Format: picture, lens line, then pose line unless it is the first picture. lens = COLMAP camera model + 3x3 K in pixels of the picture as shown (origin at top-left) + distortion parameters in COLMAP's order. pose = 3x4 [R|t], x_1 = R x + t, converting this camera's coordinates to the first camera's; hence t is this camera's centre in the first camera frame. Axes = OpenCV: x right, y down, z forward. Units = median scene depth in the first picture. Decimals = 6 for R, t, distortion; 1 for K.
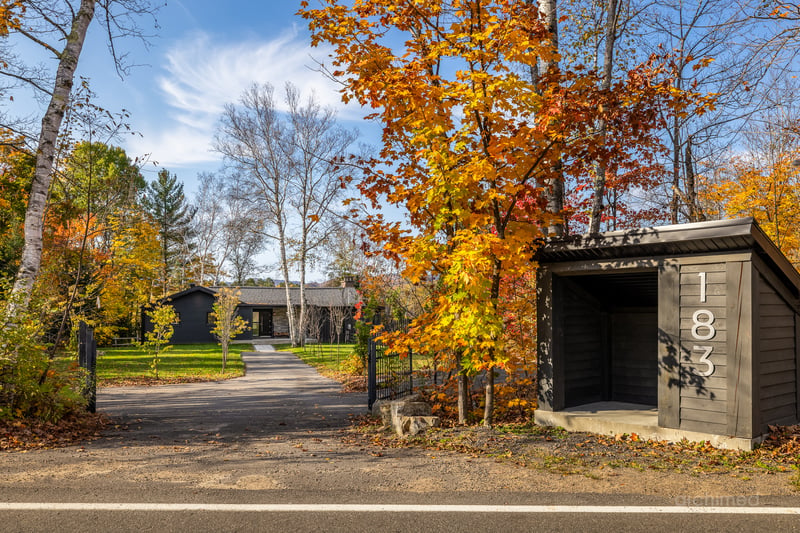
lens RADIAL K [[728.4, 0, 426.7], [0, 728.4, 267.4], [0, 0, 1]] dist [0.037298, -0.000247]
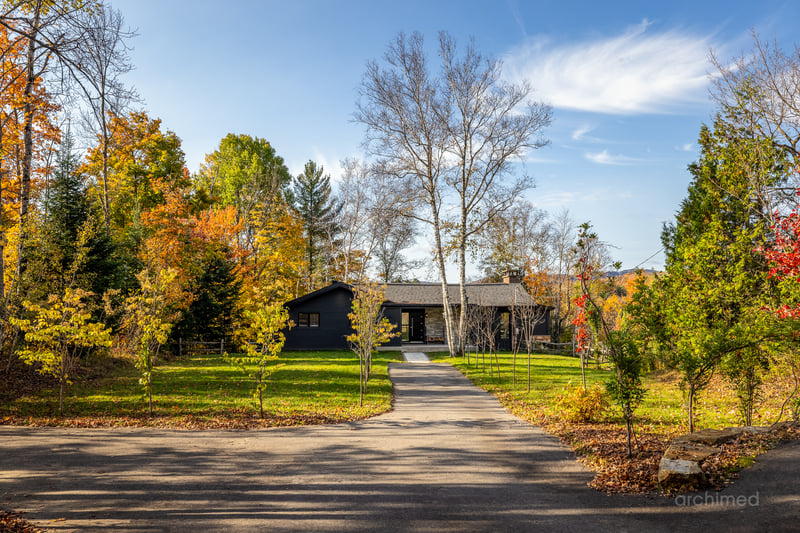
lens RADIAL K [[728.4, 0, 426.7], [0, 728.4, 267.4], [0, 0, 1]] dist [0.037298, -0.000247]
pose [[0.980340, -0.008282, -0.197140, -0.049440], [0.008033, 0.999966, -0.002062, 0.012246], [0.197151, 0.000438, 0.980373, 0.204323]]
